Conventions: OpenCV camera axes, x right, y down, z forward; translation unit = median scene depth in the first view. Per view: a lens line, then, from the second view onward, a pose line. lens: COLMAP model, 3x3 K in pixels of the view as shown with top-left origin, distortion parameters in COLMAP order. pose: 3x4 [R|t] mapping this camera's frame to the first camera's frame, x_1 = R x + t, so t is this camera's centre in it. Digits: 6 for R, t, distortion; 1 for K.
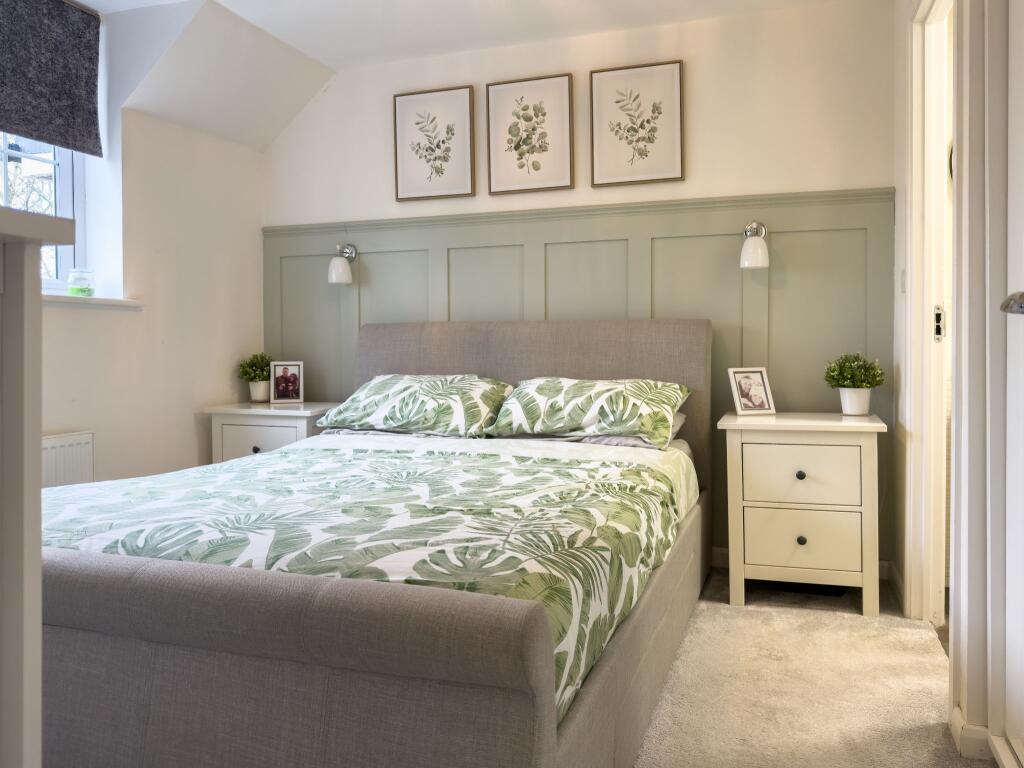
lens RADIAL K [[753.8, 0, 513.2], [0, 753.8, 382.3], [0, 0, 1]] dist [-0.003795, 0.002563]
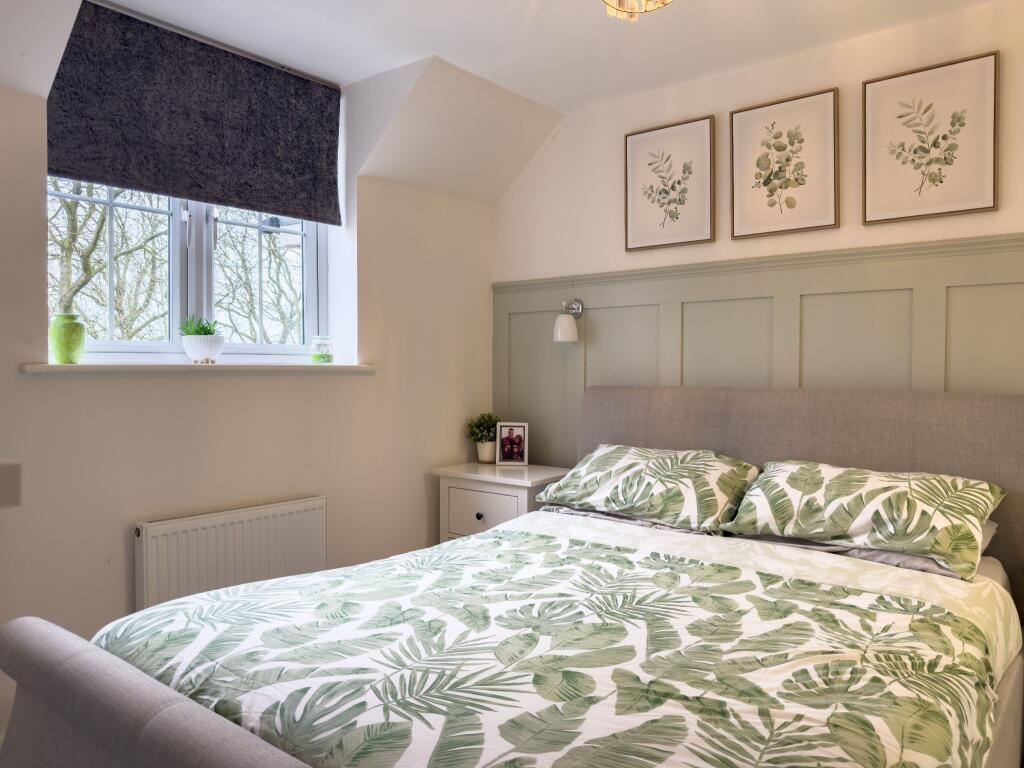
lens RADIAL K [[708.7, 0, 521.9], [0, 708.7, 402.6], [0, 0, 1]] dist [0.012007, -0.012964]
pose [[0.949580, 0.013730, -0.313225, -0.002954], [-0.009750, 0.999851, 0.014268, -0.076798], [0.313374, -0.010495, 0.949572, 0.158397]]
